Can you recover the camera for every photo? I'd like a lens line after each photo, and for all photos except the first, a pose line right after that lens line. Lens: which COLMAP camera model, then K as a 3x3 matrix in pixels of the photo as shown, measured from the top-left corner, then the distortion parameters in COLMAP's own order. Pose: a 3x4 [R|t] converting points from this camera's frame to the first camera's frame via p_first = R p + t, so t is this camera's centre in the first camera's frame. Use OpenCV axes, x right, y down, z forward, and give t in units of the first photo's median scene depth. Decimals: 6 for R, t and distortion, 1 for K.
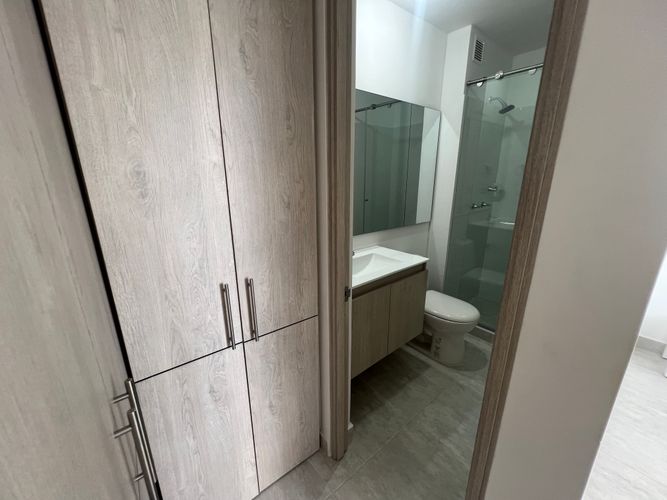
lens RADIAL K [[269.2, 0, 335.2], [0, 269.2, 250.2], [0, 0, 1]] dist [-0.002185, 0.000450]
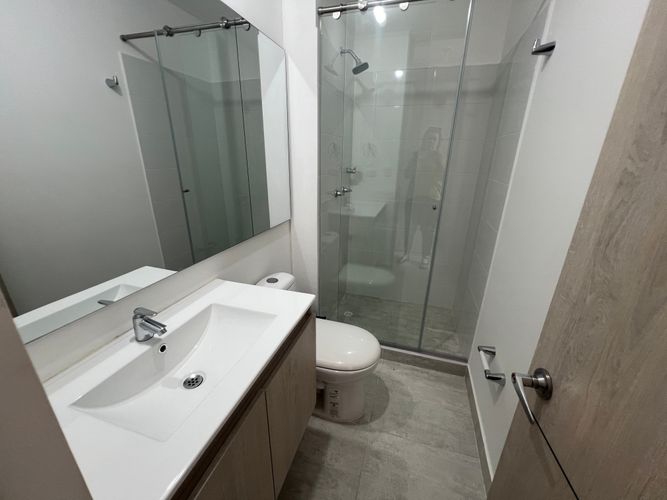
lens RADIAL K [[269.2, 0, 330.1], [0, 269.2, 247.9], [0, 0, 1]] dist [-0.002185, 0.000450]
pose [[0.839280, -0.165488, 0.517902, 0.065502], [0.135245, 0.986156, 0.095941, -0.089962], [-0.526609, -0.010478, 0.850043, 0.355211]]
